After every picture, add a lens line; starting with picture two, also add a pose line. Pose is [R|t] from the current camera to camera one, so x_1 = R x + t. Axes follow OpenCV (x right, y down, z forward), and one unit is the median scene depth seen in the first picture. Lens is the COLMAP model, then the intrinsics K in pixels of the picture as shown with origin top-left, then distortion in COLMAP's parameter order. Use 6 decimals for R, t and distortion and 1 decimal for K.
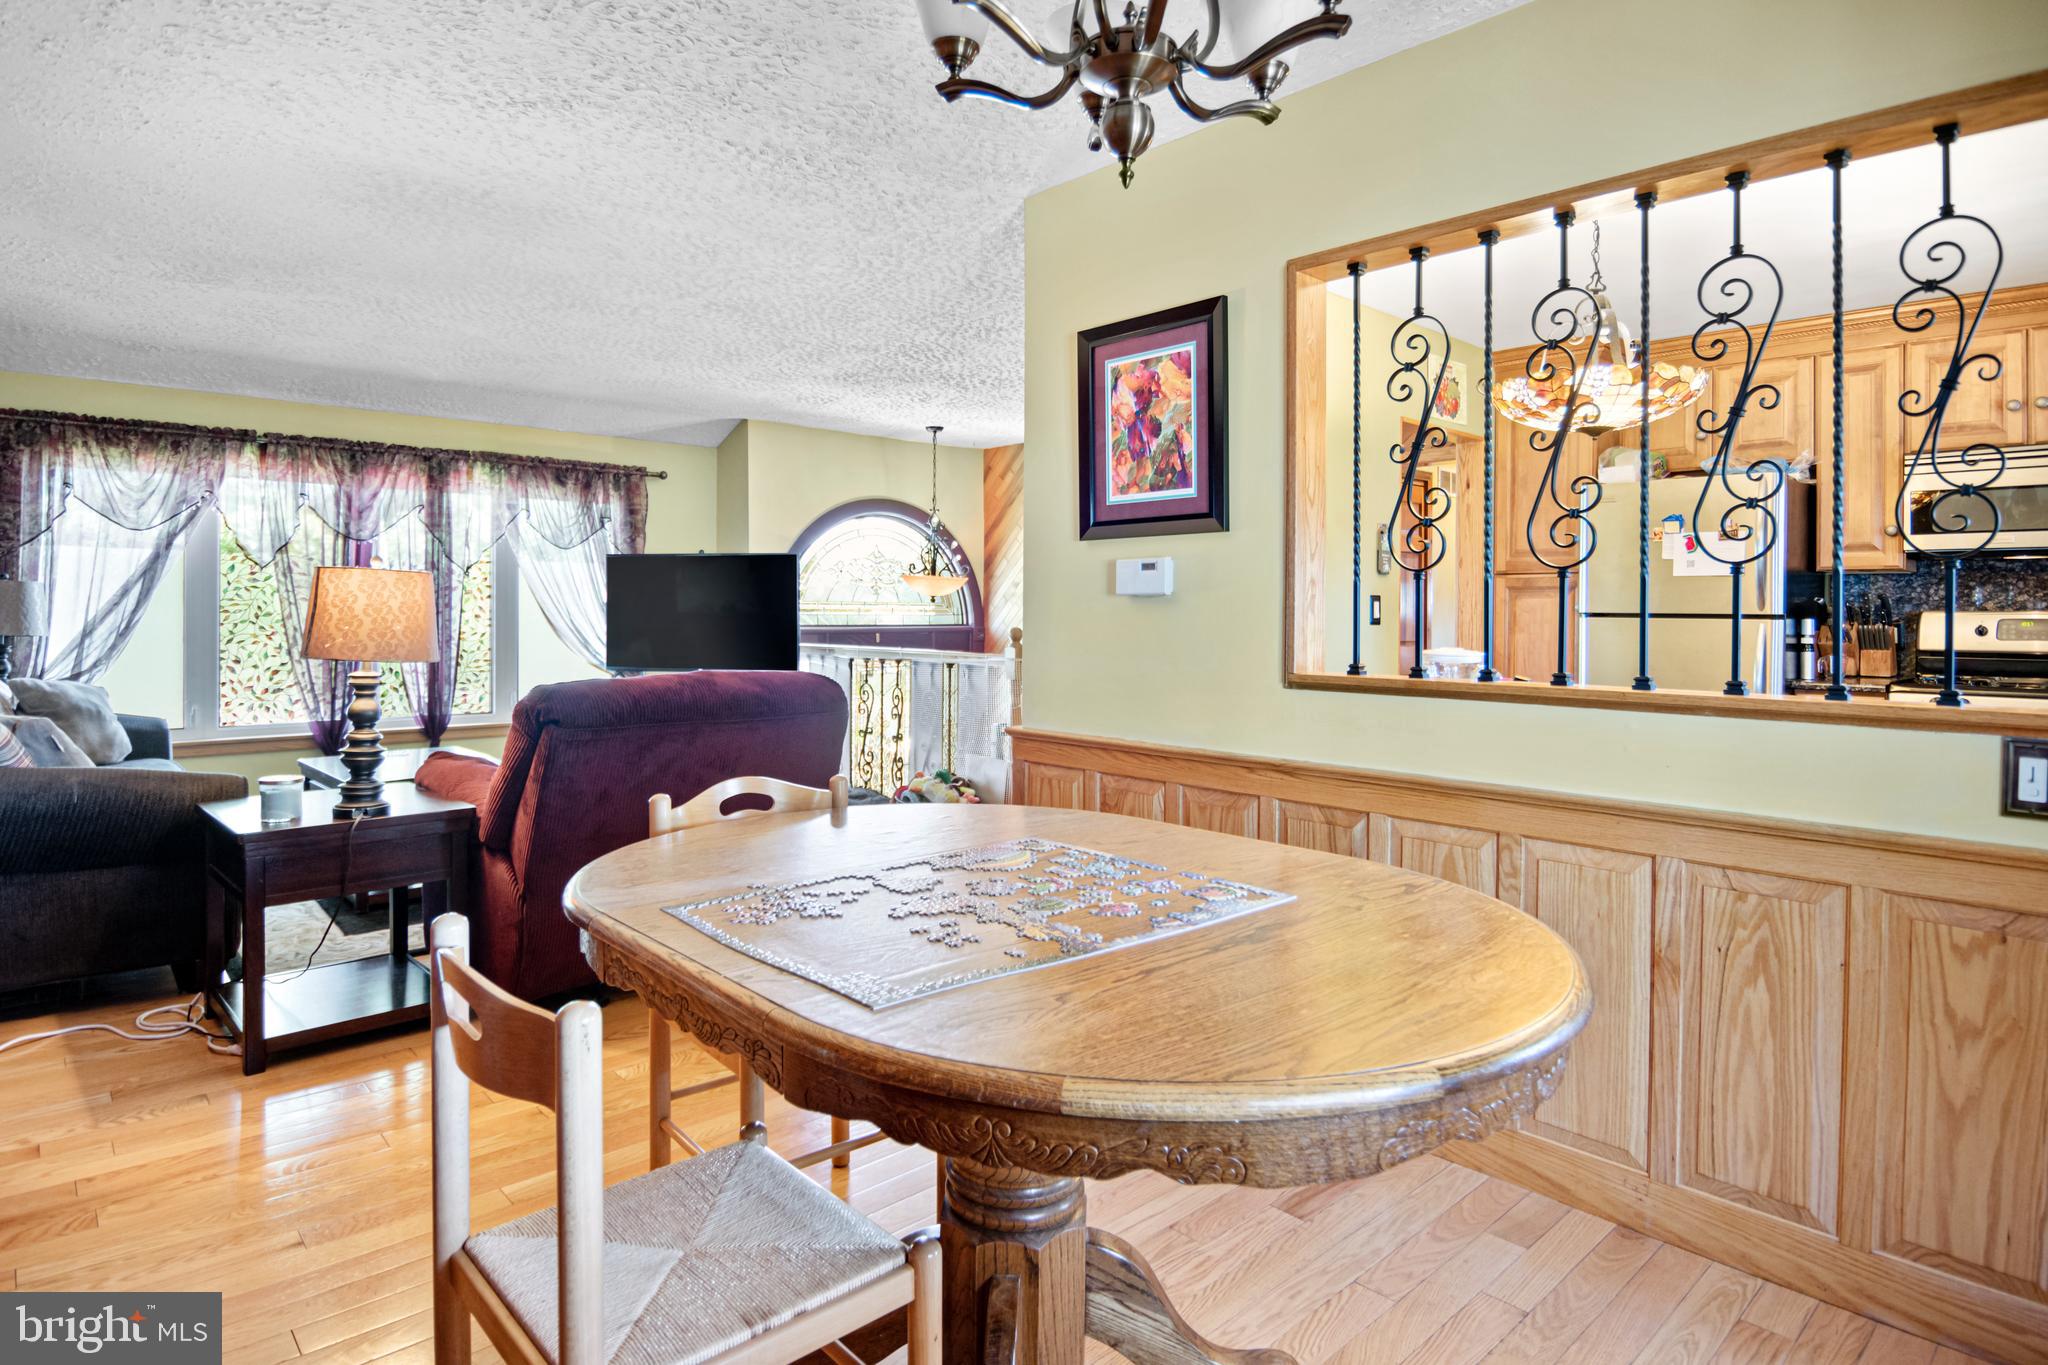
lens RADIAL K [[1121.7, 0, 1024.1], [0, 1121.7, 631.9], [0, 0, 1]] dist [-0.001608, -0.000258]
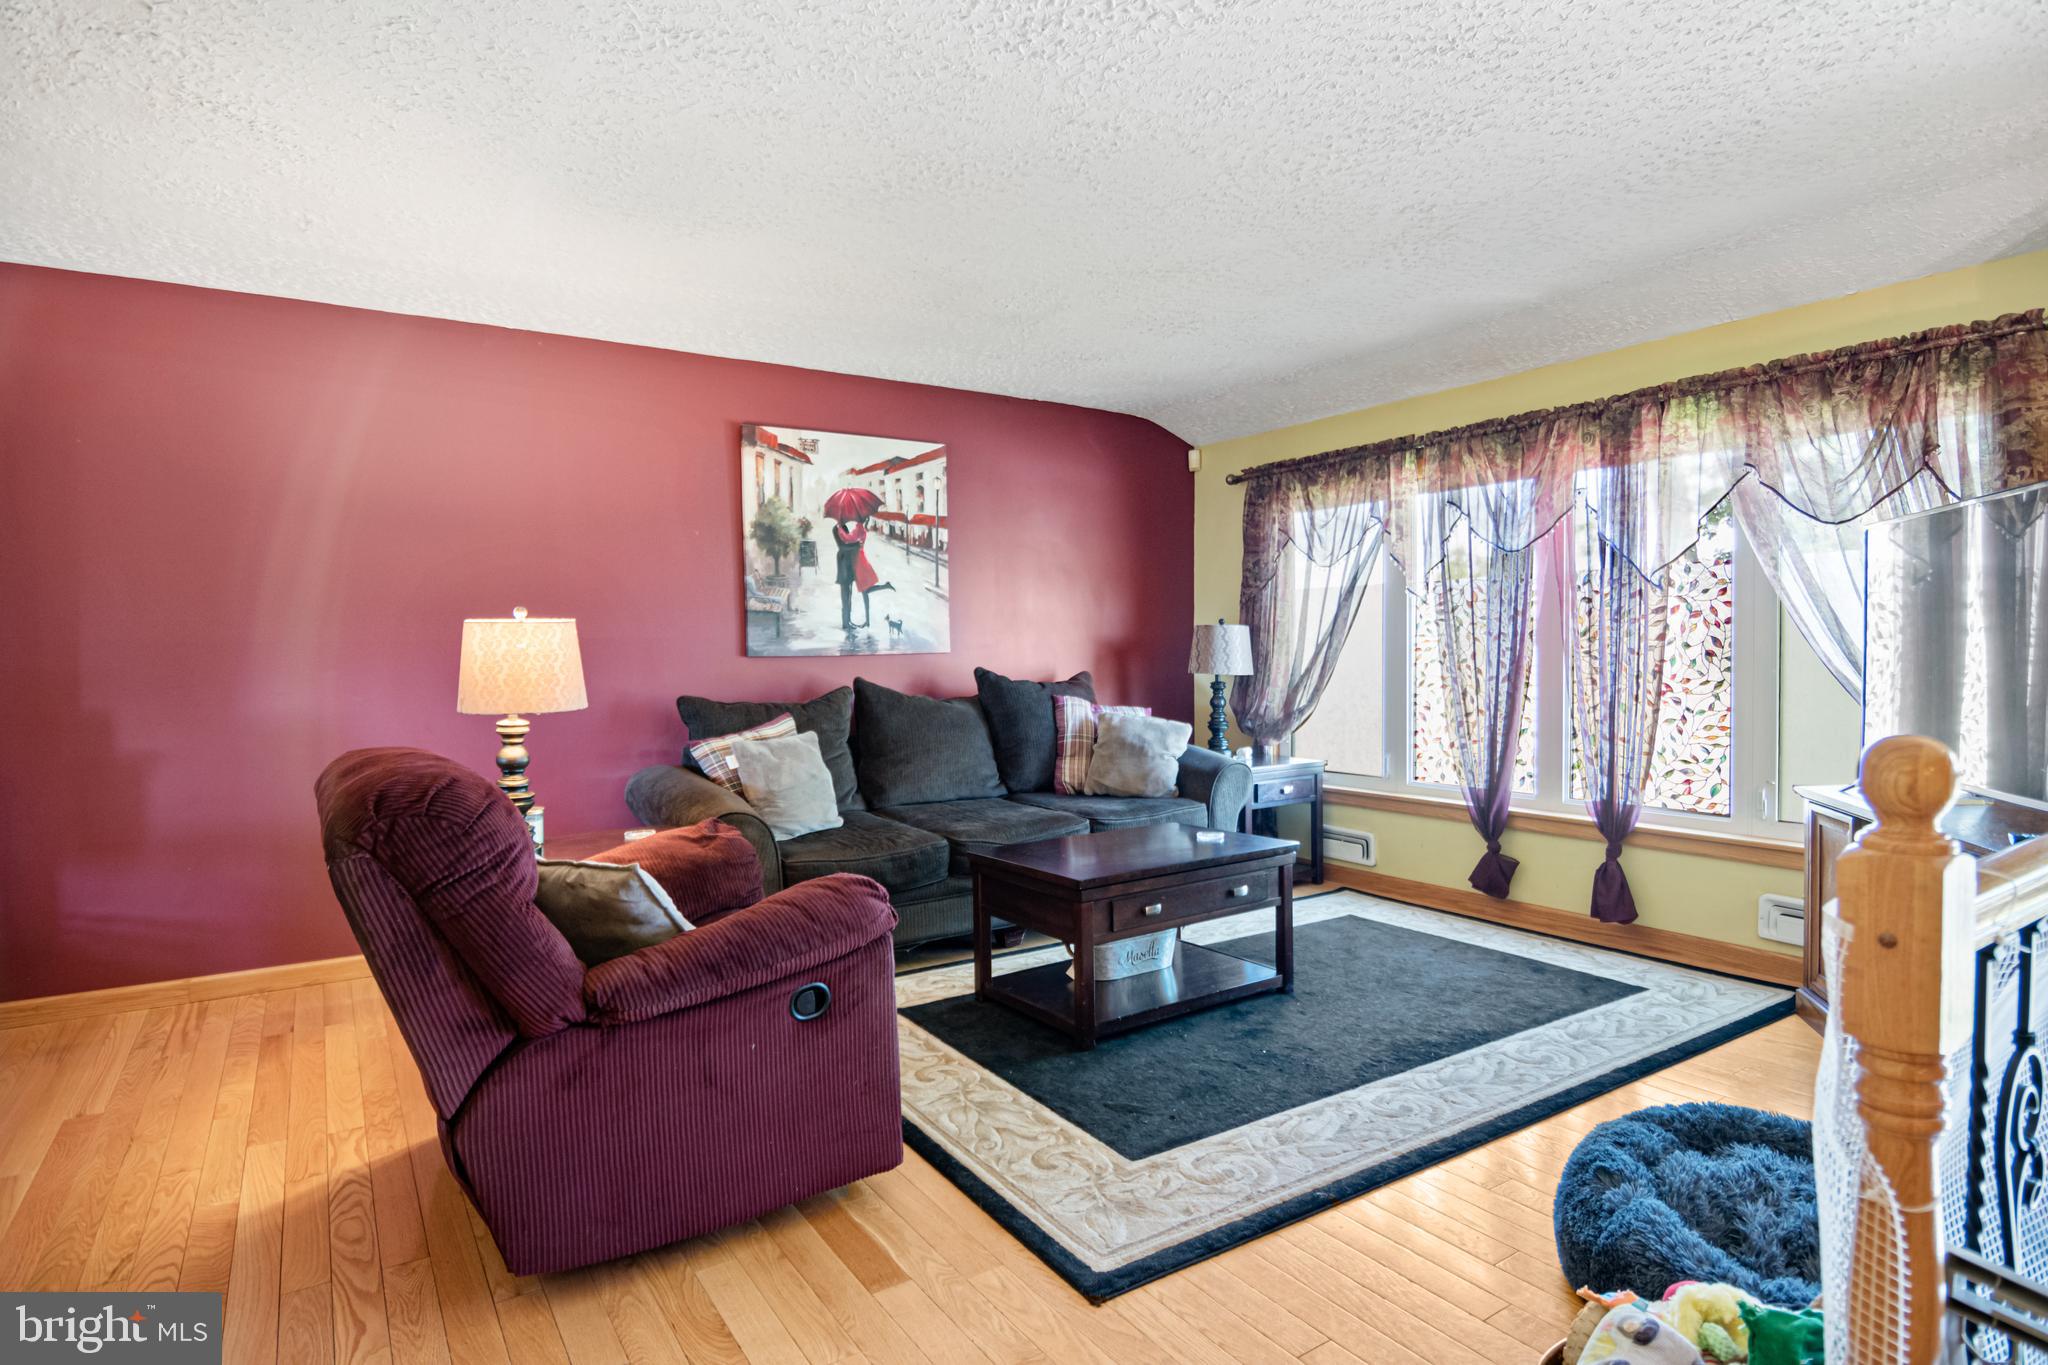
lens RADIAL K [[1104.6, 0, 1024.0], [0, 1104.6, 682.5], [0, 0, 1]] dist [-0.003399, -0.000807]
pose [[-0.168484, 0.026913, -0.985337, 0.176693], [-0.006269, 0.999578, 0.028374, -0.014372], [0.985685, 0.010958, -0.168244, 0.808458]]
